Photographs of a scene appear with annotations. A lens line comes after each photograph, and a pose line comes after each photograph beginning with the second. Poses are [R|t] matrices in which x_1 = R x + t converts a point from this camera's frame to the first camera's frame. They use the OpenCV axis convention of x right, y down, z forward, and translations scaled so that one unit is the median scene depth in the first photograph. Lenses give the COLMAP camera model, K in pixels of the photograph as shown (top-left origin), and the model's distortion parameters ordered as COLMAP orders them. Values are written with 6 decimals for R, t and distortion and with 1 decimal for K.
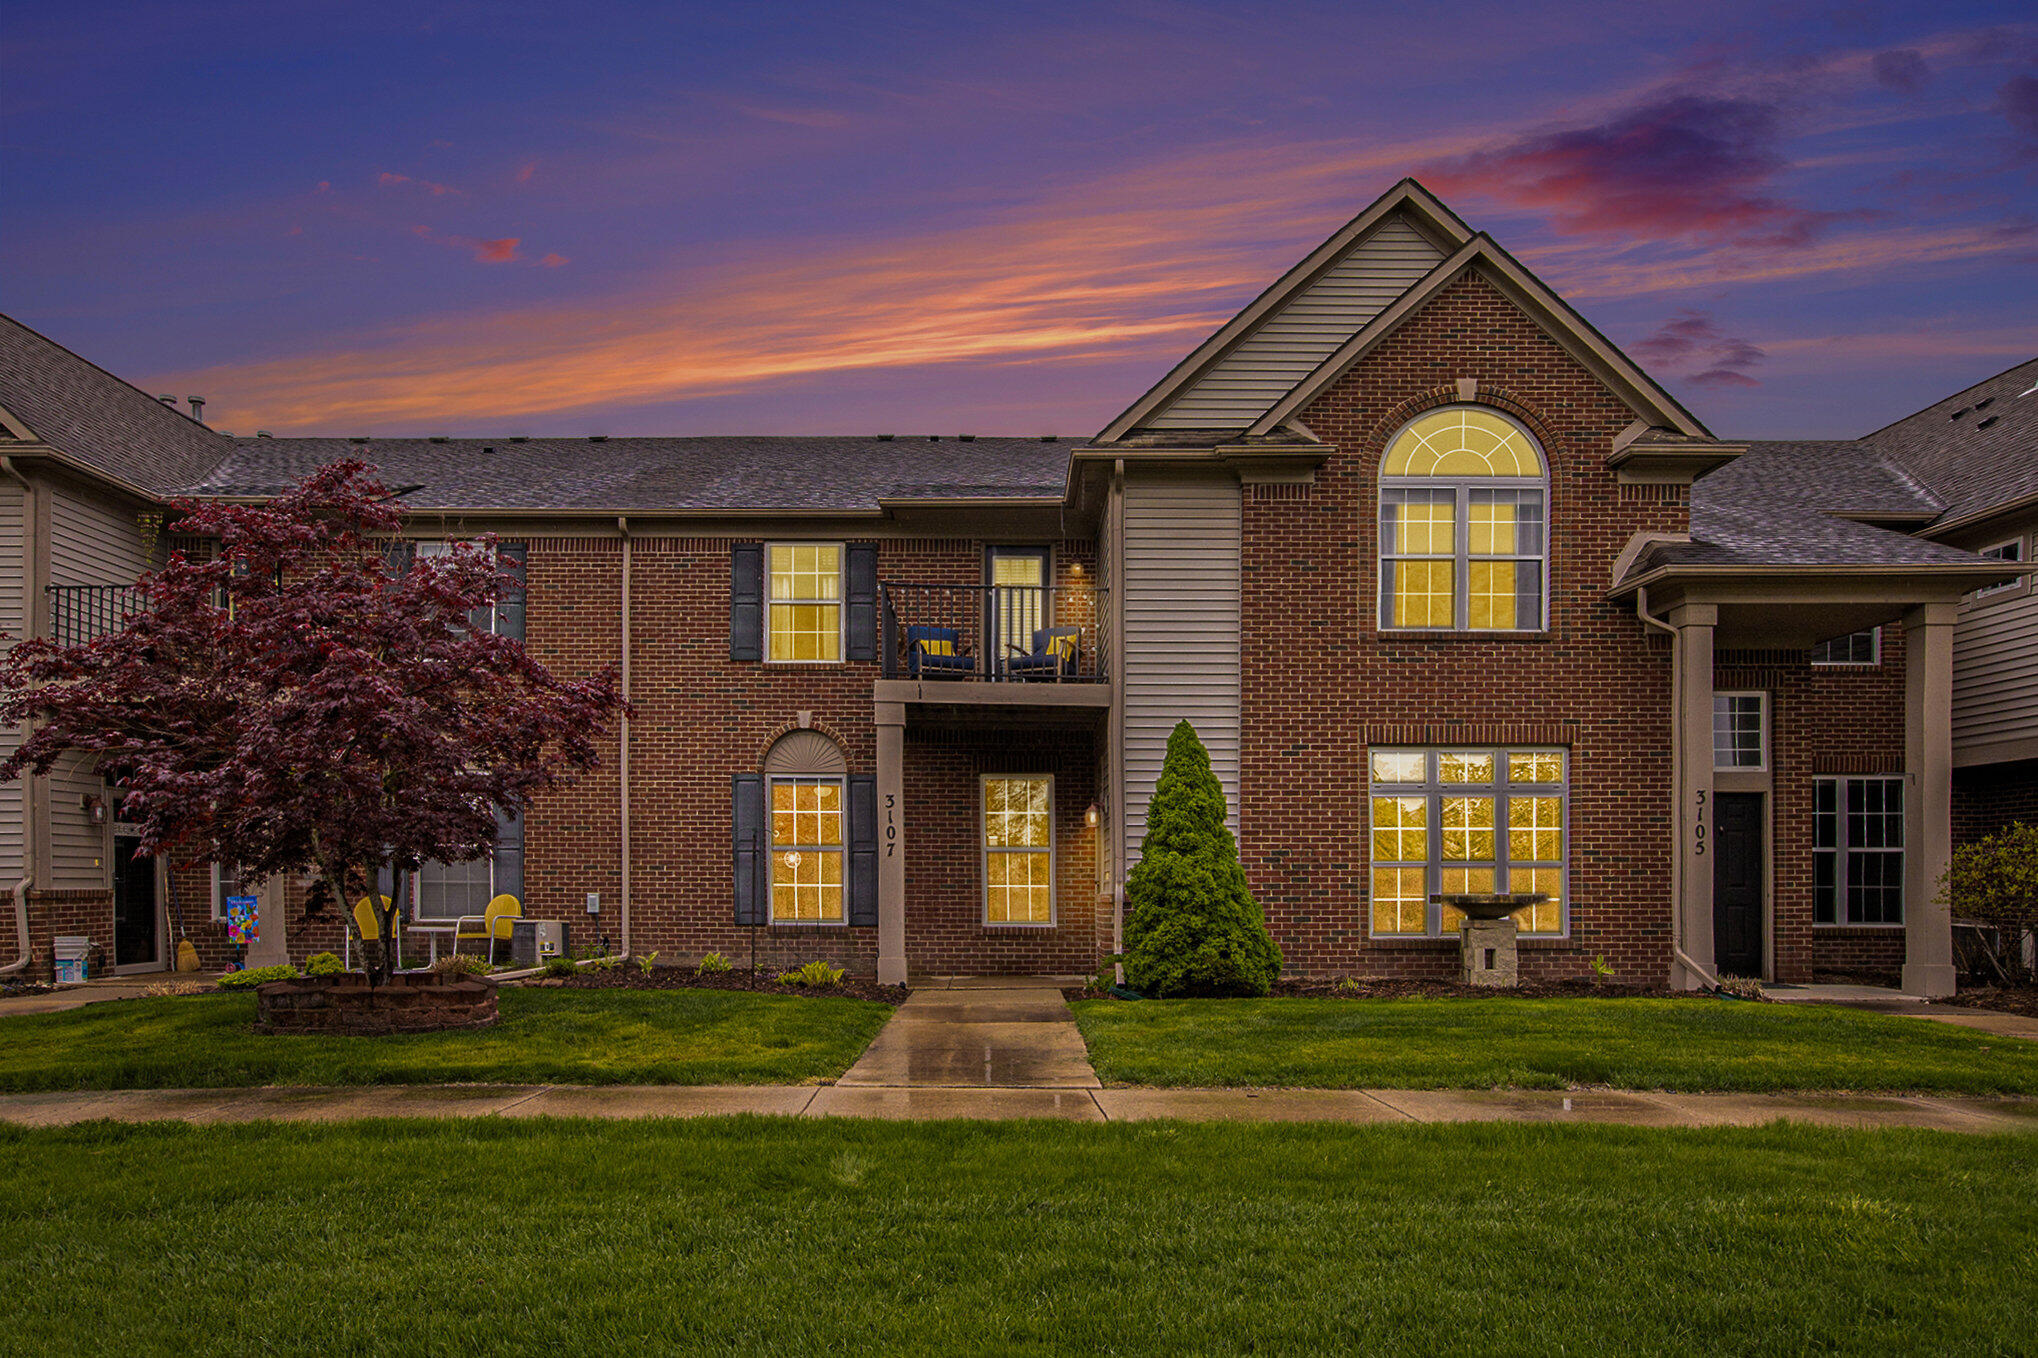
lens RADIAL K [[1314.5, 0, 1031.0], [0, 1314.5, 736.8], [0, 0, 1]] dist [0.003517, 0.004370]
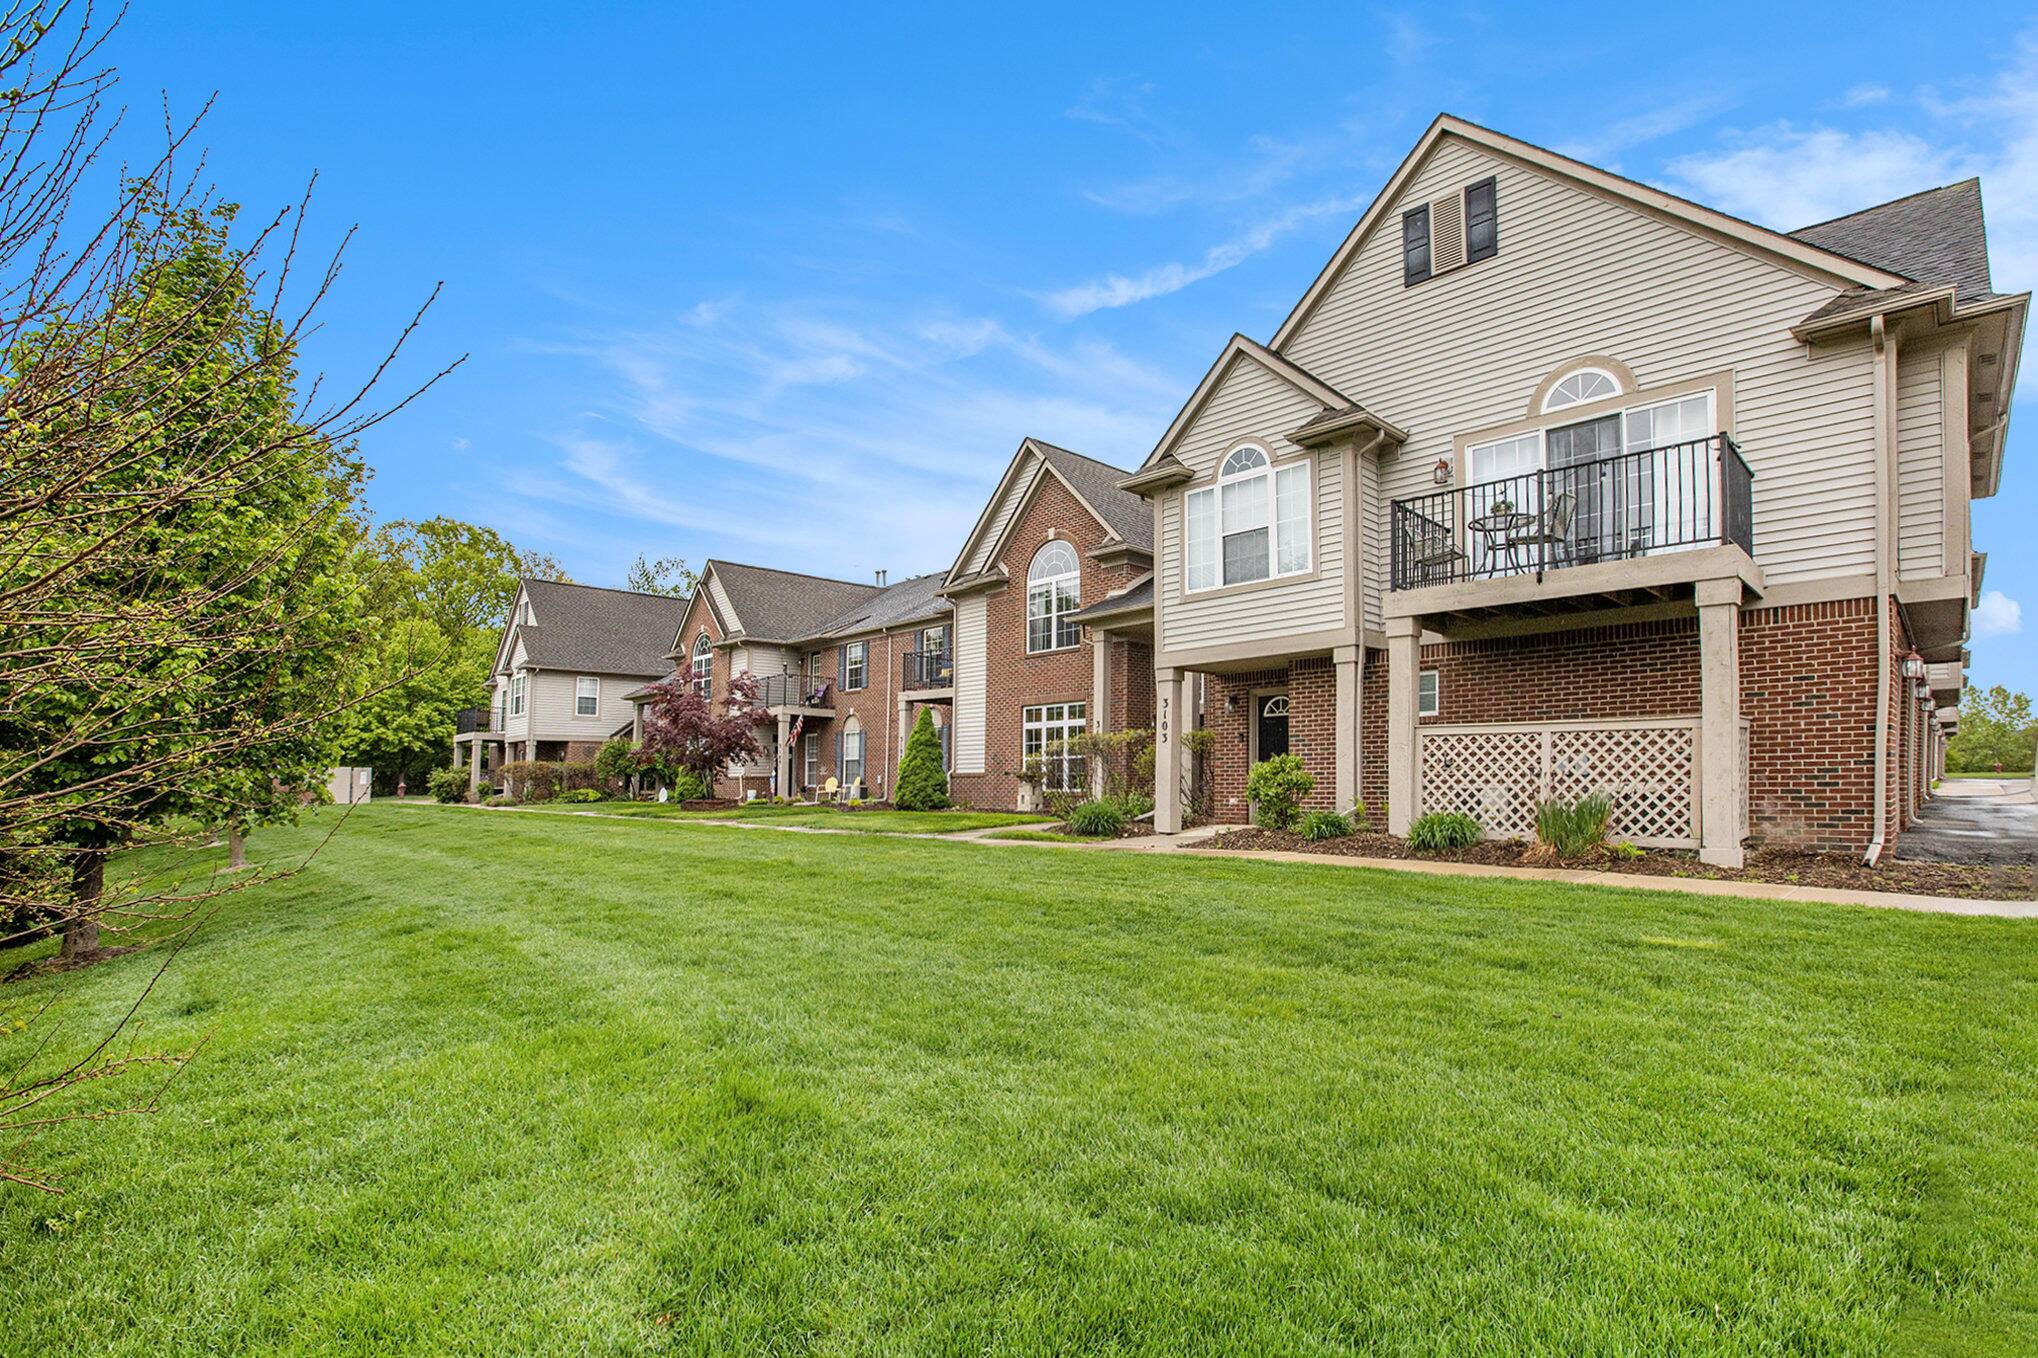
lens RADIAL K [[947.9, 0, 1043.6], [0, 947.9, 665.5], [0, 0, 1]] dist [-0.071288, 0.026581]
pose [[0.708576, -0.093326, -0.699436, 1.401720], [0.096321, 0.994730, -0.035147, -0.001667], [0.699029, -0.042466, 0.713831, -0.113032]]
